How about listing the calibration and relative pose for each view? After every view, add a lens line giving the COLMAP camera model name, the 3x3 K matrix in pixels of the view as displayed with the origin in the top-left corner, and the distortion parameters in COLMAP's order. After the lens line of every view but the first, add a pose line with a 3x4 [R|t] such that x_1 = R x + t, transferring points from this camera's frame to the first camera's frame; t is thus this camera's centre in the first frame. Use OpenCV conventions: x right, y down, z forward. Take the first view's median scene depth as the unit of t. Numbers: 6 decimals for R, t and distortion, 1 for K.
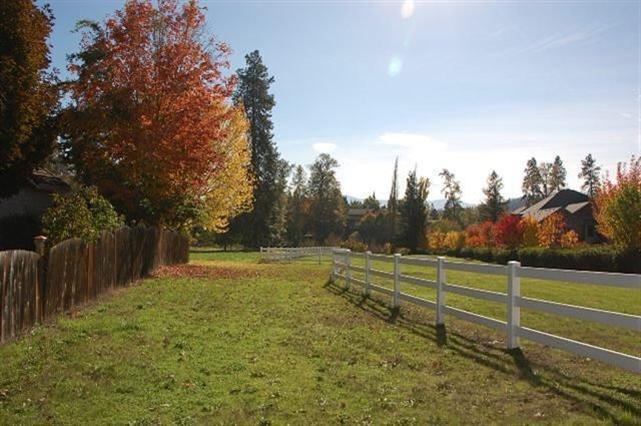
lens RADIAL K [[511.2, 0, 334.4], [0, 511.2, 216.6], [0, 0, 1]] dist [-0.174270, 0.142285]
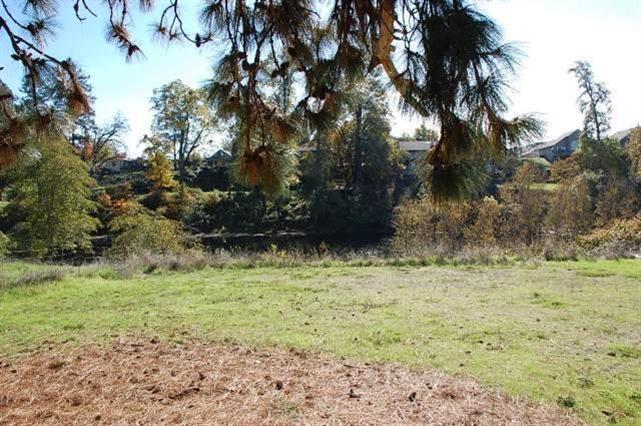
lens RADIAL K [[511.2, 0, 334.4], [0, 511.2, 216.6], [0, 0, 1]] dist [-0.174270, 0.142285]
pose [[0.999100, -0.039634, 0.015100, -0.307342], [0.038218, 0.995673, 0.084701, 0.097999], [-0.018391, -0.084047, 0.996292, 2.115219]]
